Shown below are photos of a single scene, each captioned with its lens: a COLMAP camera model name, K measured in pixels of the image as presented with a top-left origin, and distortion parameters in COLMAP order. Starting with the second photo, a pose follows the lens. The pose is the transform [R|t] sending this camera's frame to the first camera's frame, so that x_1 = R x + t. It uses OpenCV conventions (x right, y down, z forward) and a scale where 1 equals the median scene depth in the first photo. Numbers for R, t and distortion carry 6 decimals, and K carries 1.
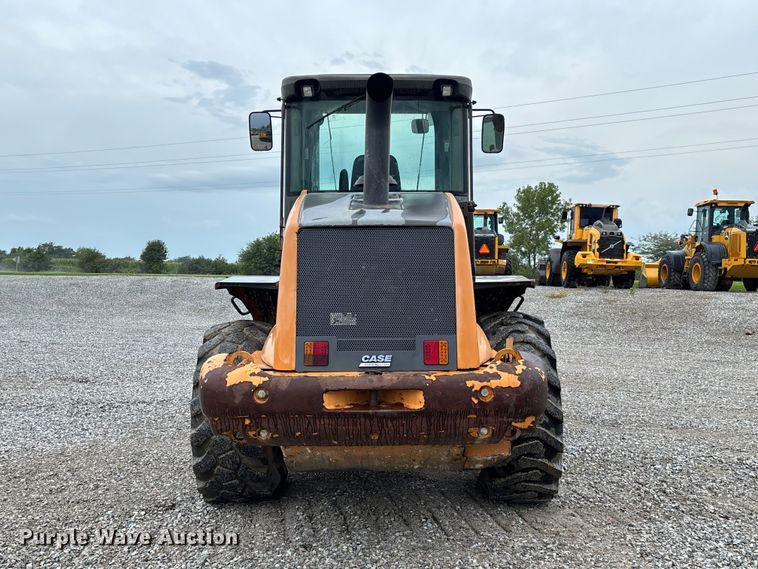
lens RADIAL K [[740.7, 0, 381.6], [0, 740.7, 289.1], [0, 0, 1]] dist [0.051609, 0.000000]
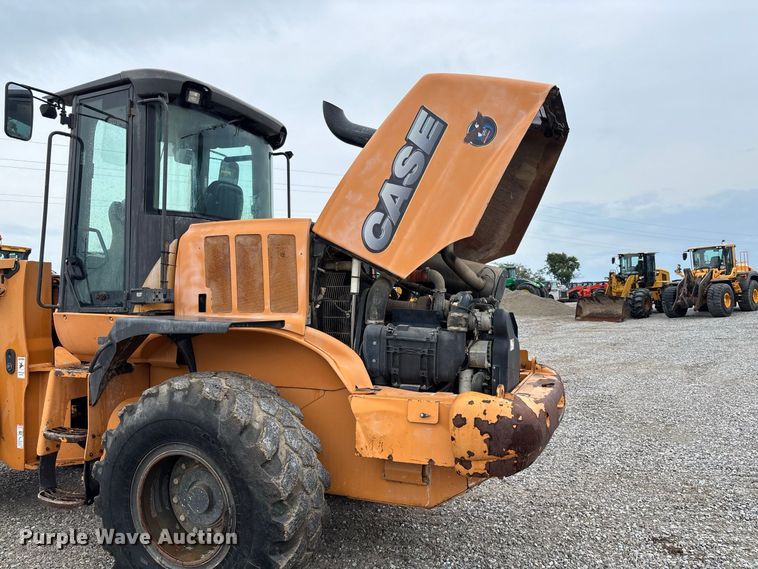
lens RADIAL K [[572.1, 0, 385.6], [0, 572.1, 288.3], [0, 0, 1]] dist [0.057236, -0.067493]
pose [[0.395878, 0.013858, 0.918198, -0.126483], [0.038345, 0.998765, -0.031607, -0.004186], [-0.917502, 0.047721, 0.394858, 0.128461]]
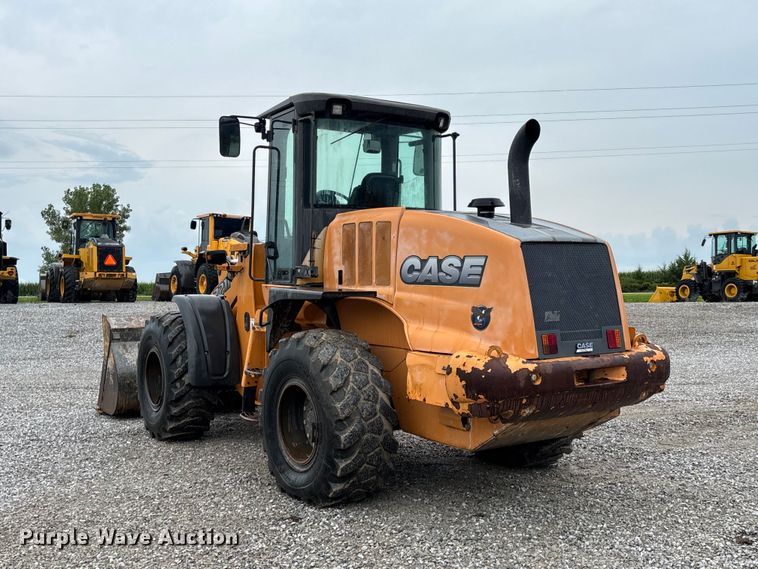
lens RADIAL K [[822.9, 0, 398.4], [0, 822.9, 292.8], [0, 0, 1]] dist [0.079138, 0.000000]
pose [[0.830258, -0.015318, 0.557169, -0.141460], [0.024184, 0.999671, -0.008554, 0.000884], [-0.556855, 0.020577, 0.830355, -0.001893]]
